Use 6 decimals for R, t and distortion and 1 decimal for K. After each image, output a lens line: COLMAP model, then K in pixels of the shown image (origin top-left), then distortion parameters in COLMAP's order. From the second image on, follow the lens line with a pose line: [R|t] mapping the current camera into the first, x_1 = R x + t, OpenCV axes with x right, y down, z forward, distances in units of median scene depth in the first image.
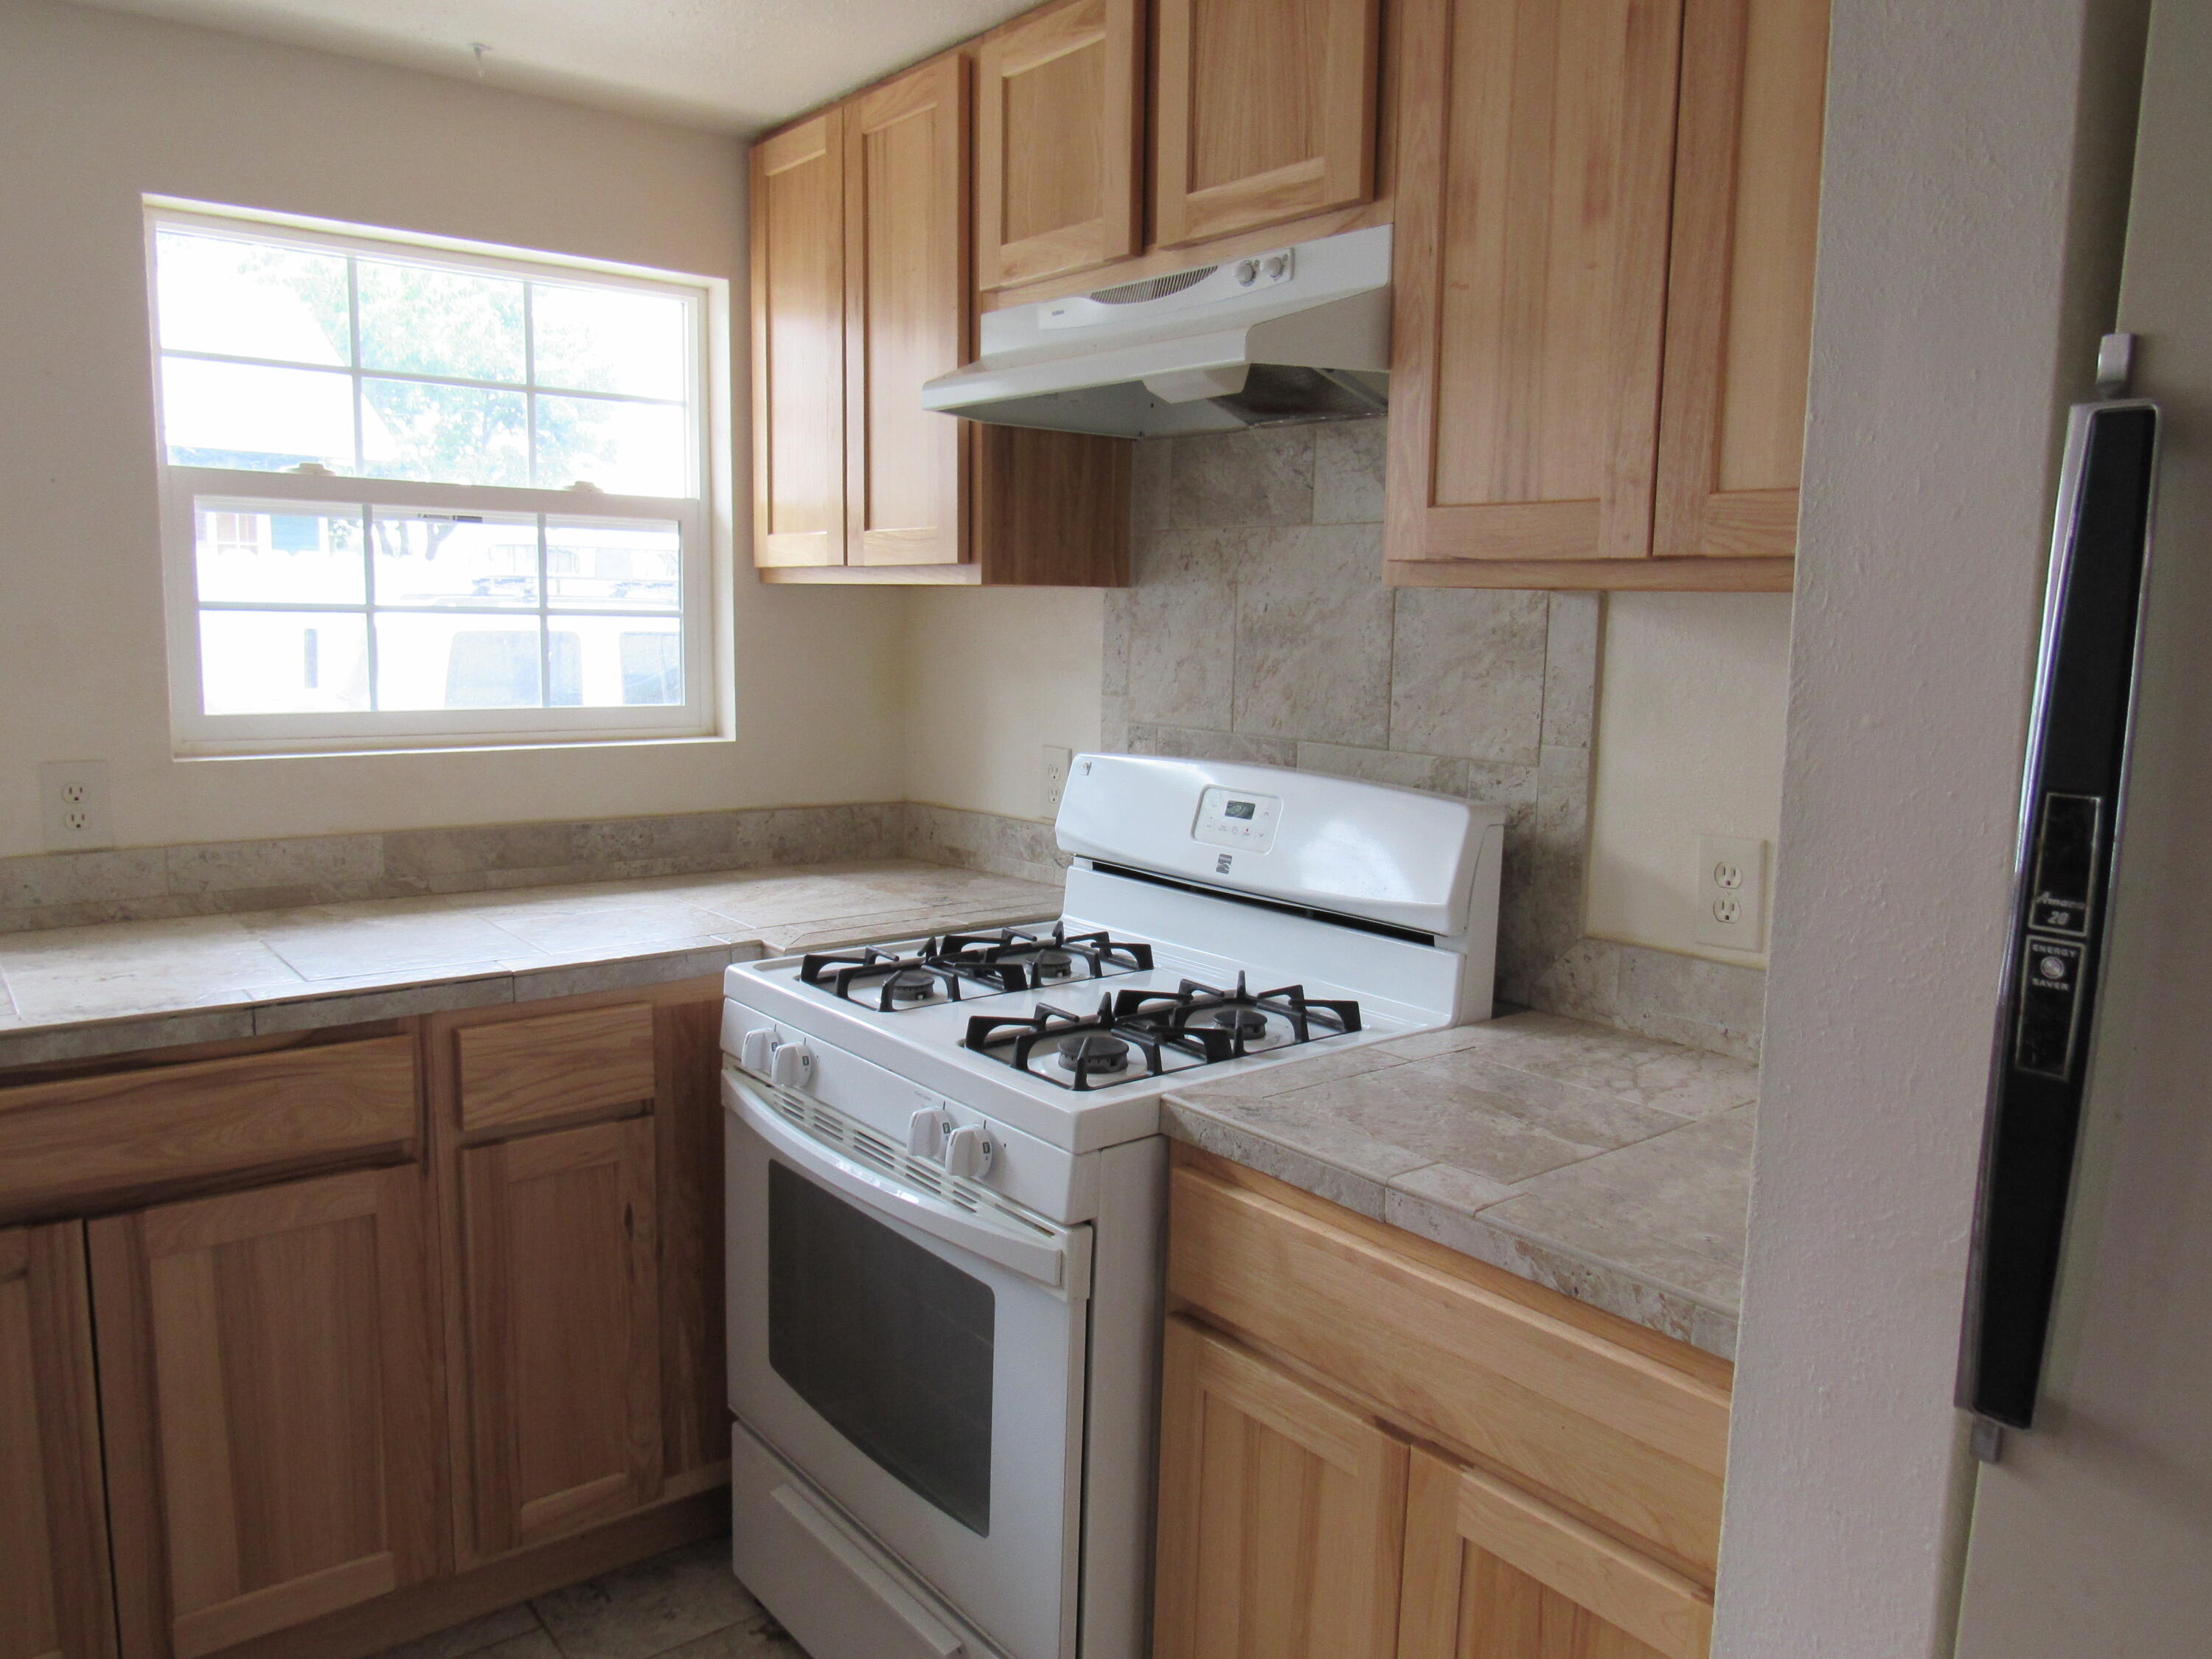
lens RADIAL K [[1580.8, 0, 1111.0], [0, 1580.8, 832.6], [0, 0, 1]] dist [-0.036250, 0.023403]
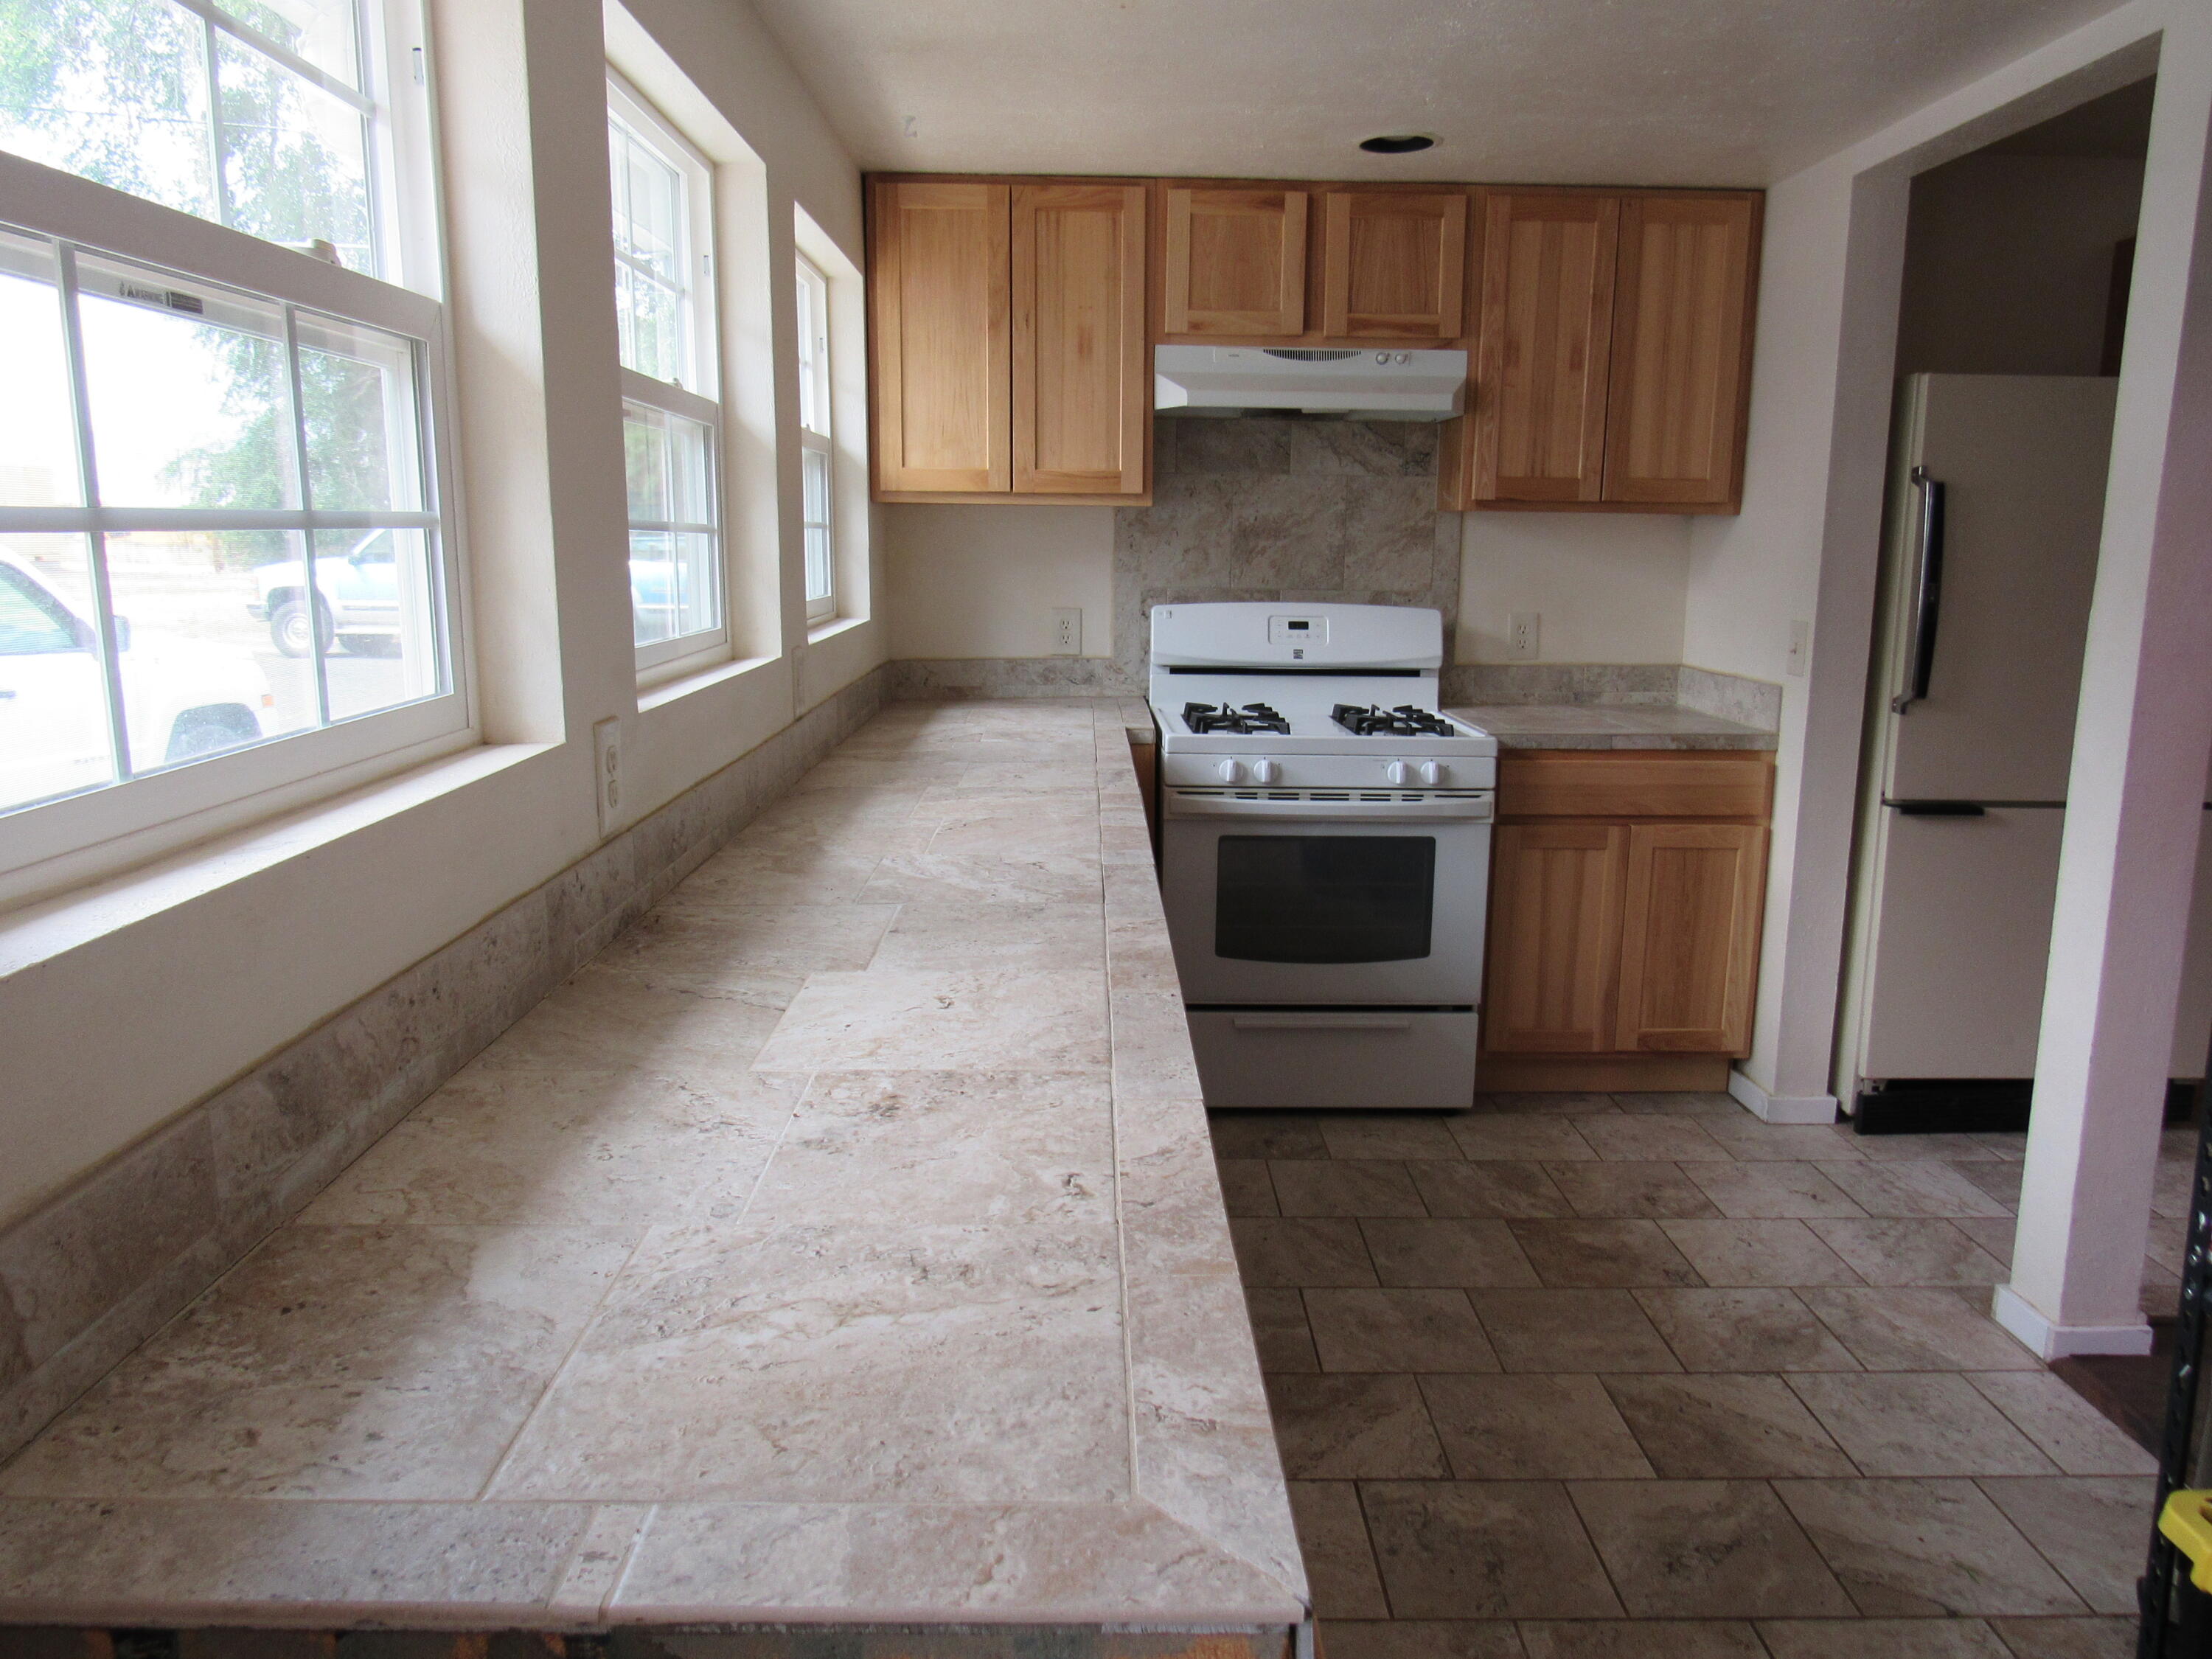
lens RADIAL K [[1579.6, 0, 1106.0], [0, 1579.6, 829.5], [0, 0, 1]] dist [-0.027316, 0.000185]
pose [[0.611119, -0.163301, 0.774511, -1.585469], [0.113379, 0.986456, 0.118529, -0.023713], [-0.783377, 0.015378, 0.621357, -0.001935]]
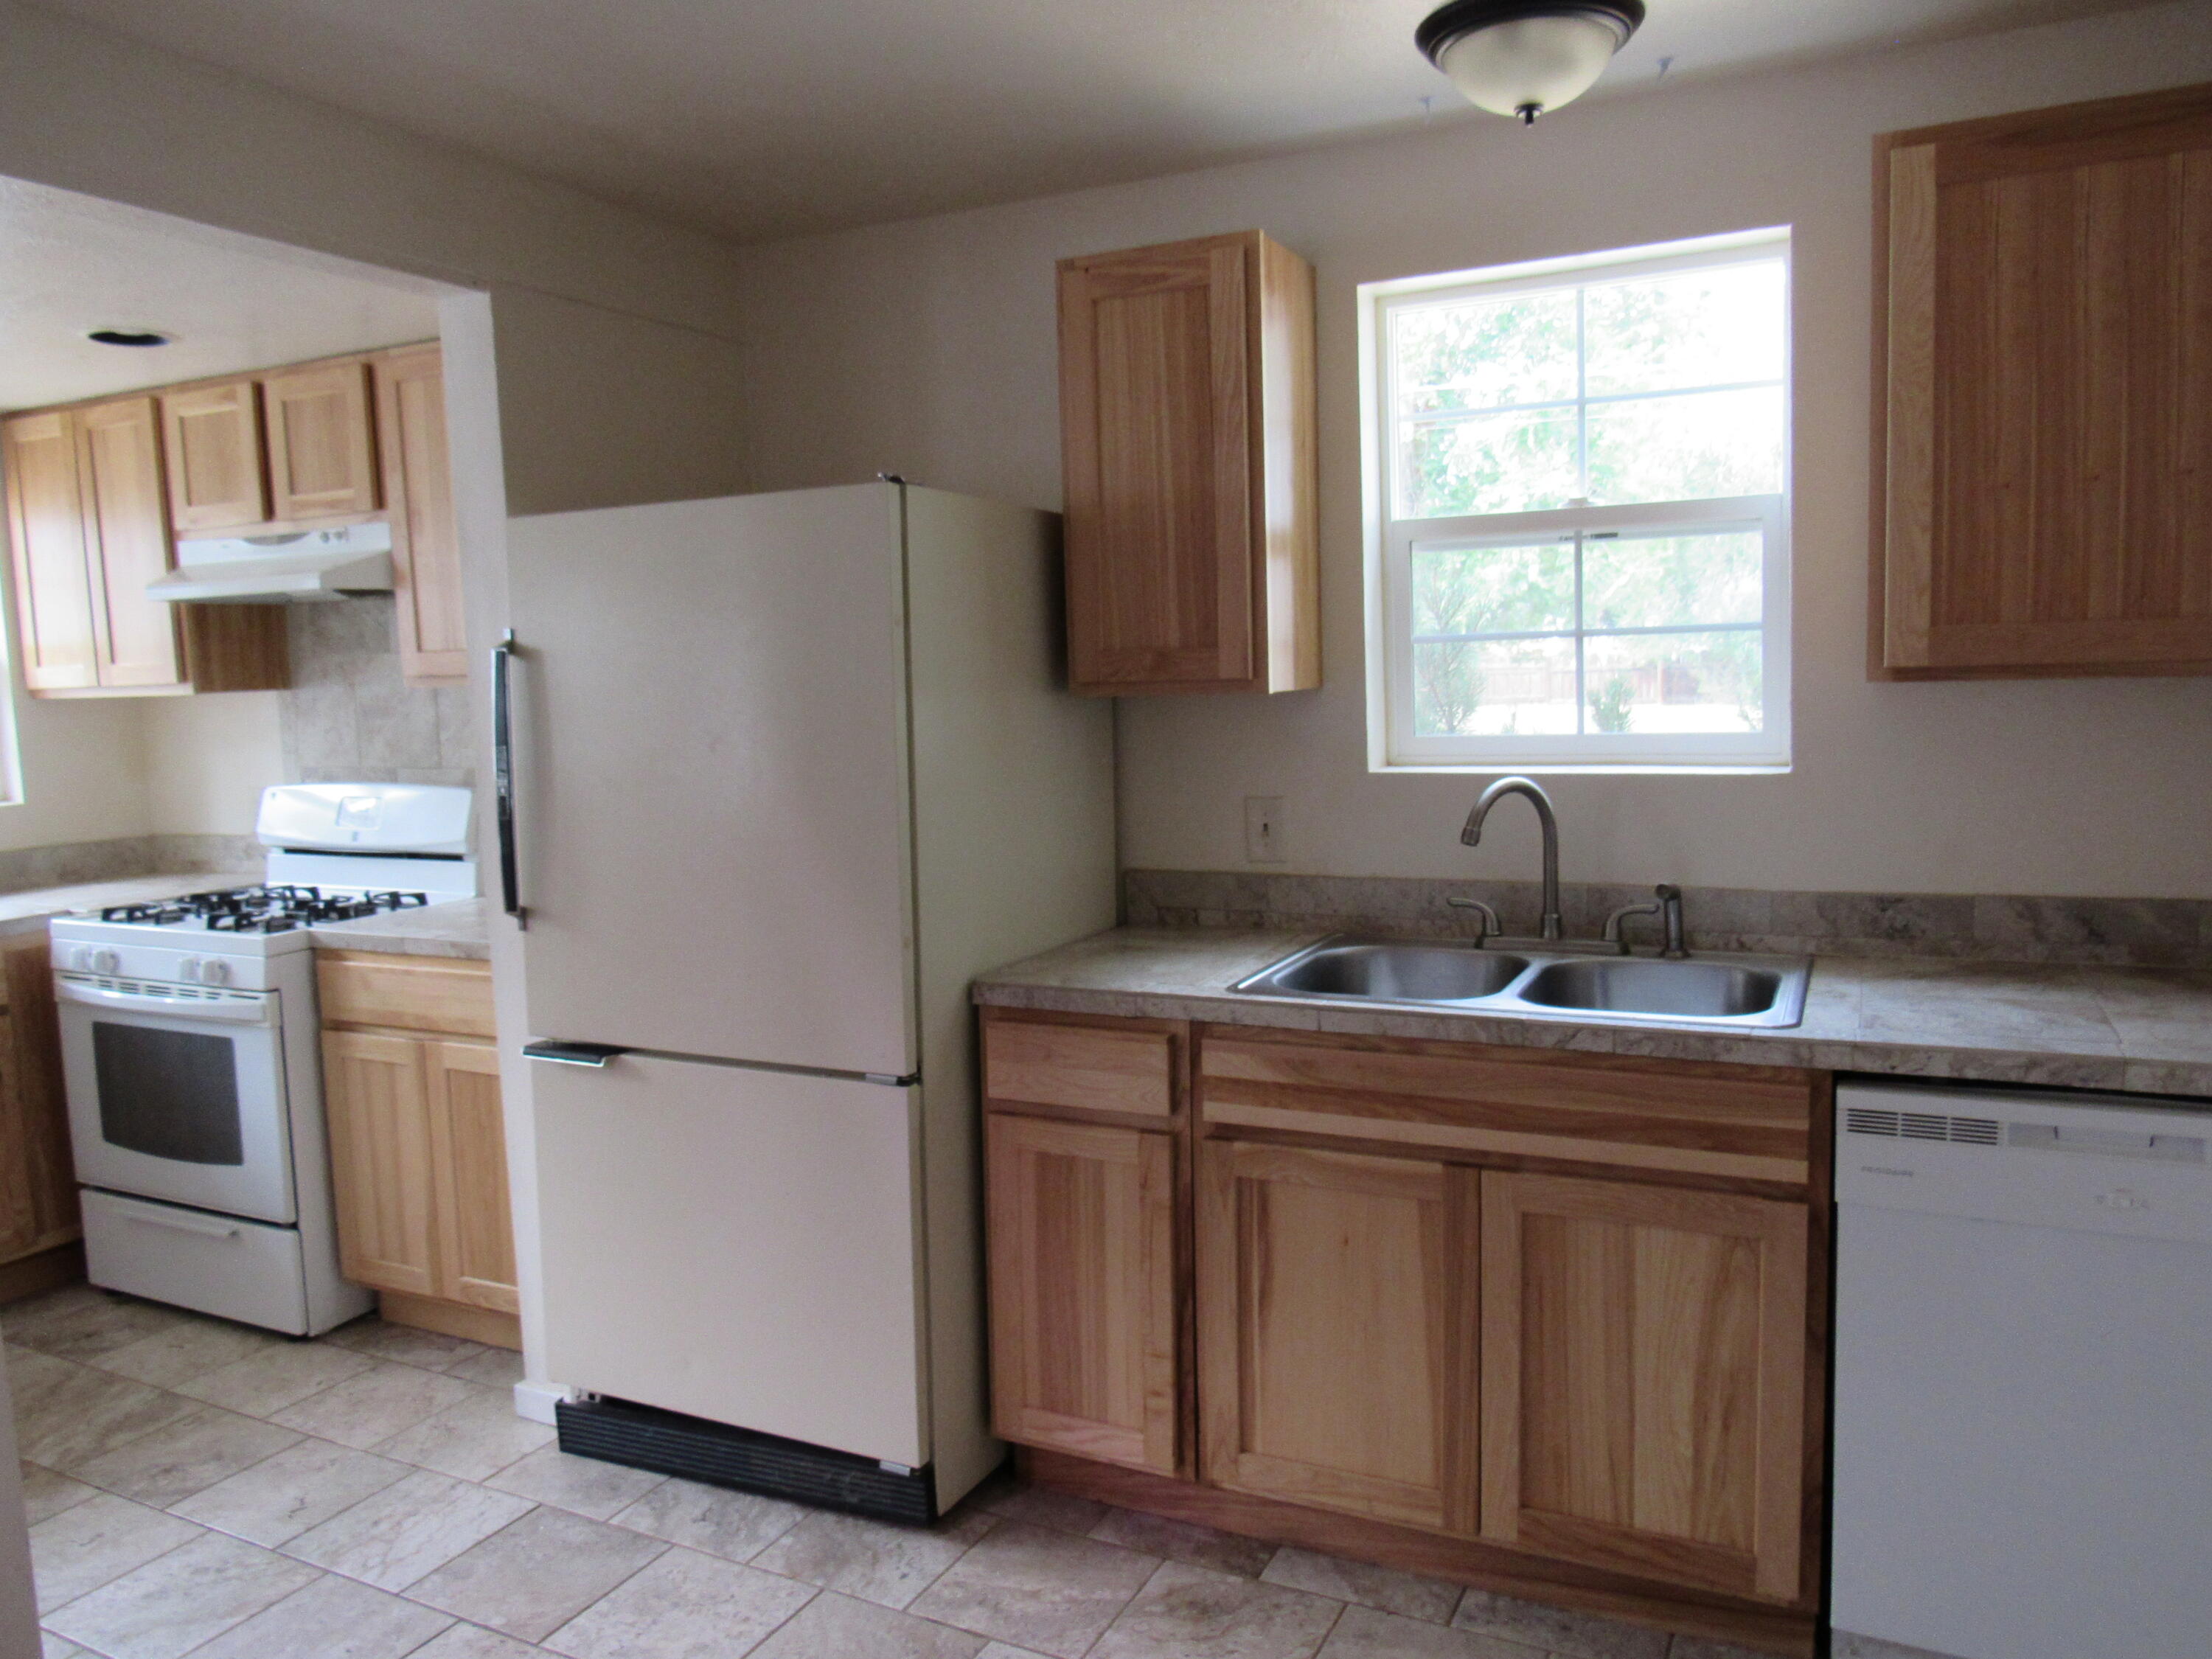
lens RADIAL K [[1579.6, 0, 1106.0], [0, 1579.6, 829.5], [0, 0, 1]] dist [-0.027316, 0.000185]
pose [[0.904531, -0.094665, 0.415767, 0.103694], [0.108994, 0.993984, -0.010807, 0.128450], [-0.412242, 0.055092, 0.909407, -1.050279]]
